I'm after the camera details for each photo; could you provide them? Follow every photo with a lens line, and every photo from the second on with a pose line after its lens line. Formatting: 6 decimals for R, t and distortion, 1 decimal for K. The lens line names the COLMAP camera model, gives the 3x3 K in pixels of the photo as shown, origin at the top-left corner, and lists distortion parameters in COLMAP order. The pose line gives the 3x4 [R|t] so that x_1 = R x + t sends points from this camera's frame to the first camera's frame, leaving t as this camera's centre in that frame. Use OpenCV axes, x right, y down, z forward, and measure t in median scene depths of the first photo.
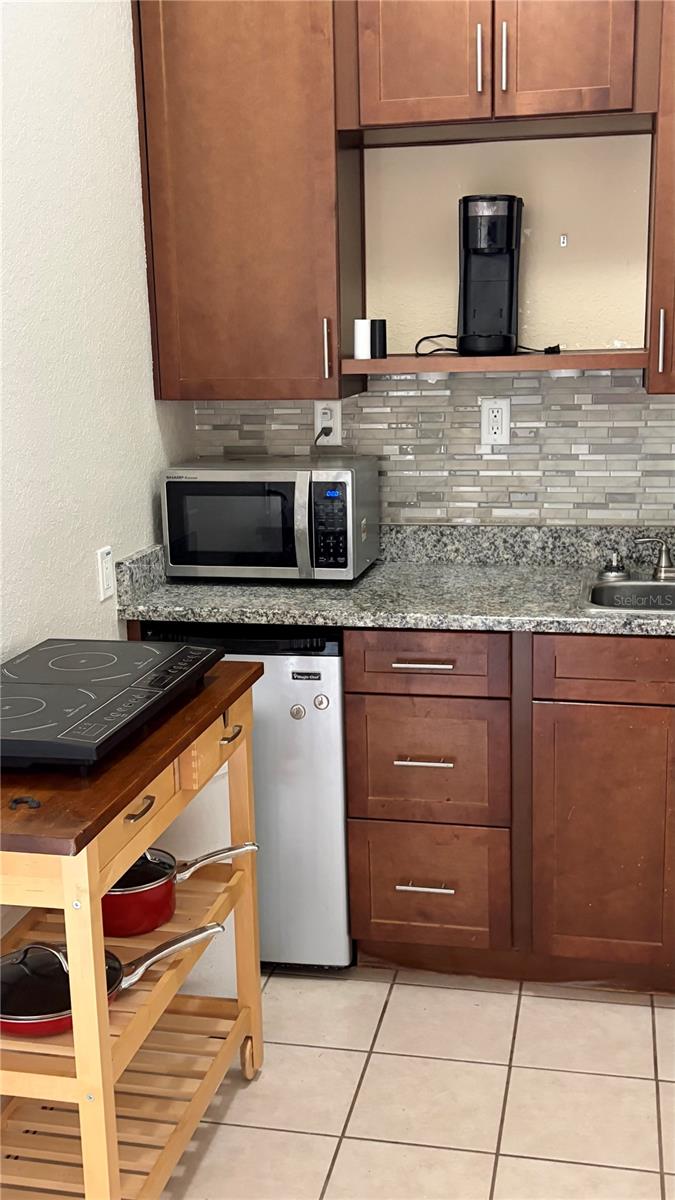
lens RADIAL K [[1215.3, 0, 337.5], [0, 1215.3, 600.0], [0, 0, 1]] dist [0.004121, 0.002232]
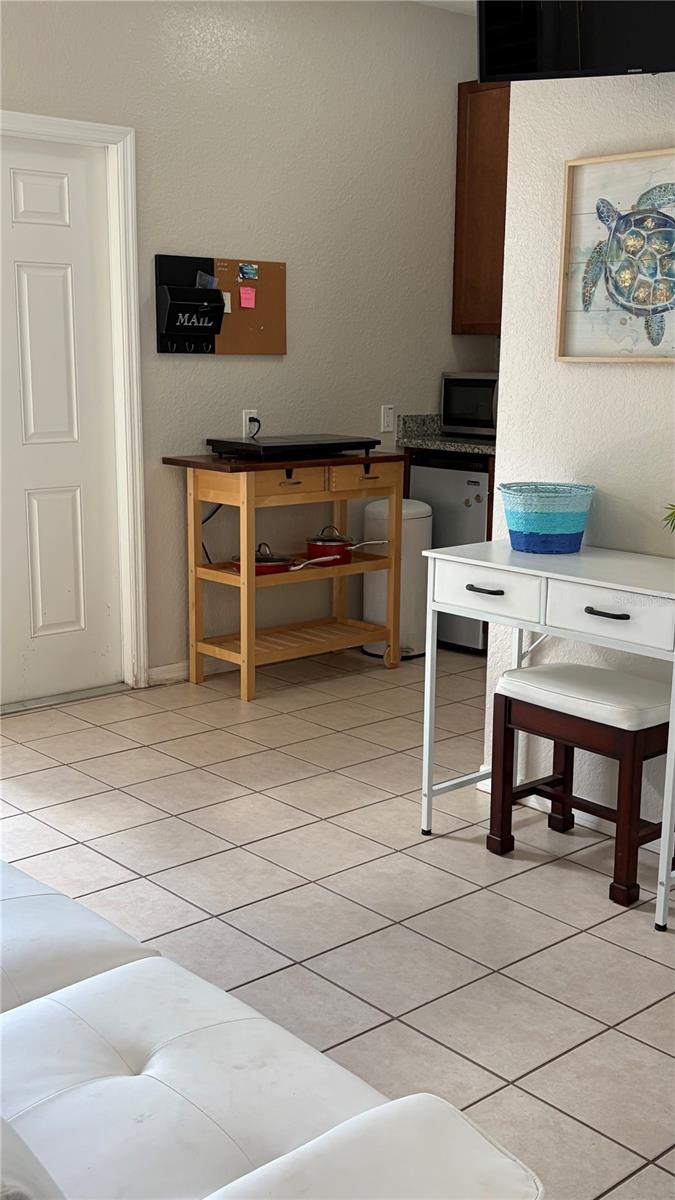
lens RADIAL K [[1270.9, 0, 337.5], [0, 1270.9, 600.0], [0, 0, 1]] dist [-0.000069, -0.000491]
pose [[0.808326, 0.147938, -0.569845, 0.922681], [-0.153070, 0.987437, 0.039219, 0.192157], [0.568488, 0.055524, 0.820816, -0.677790]]
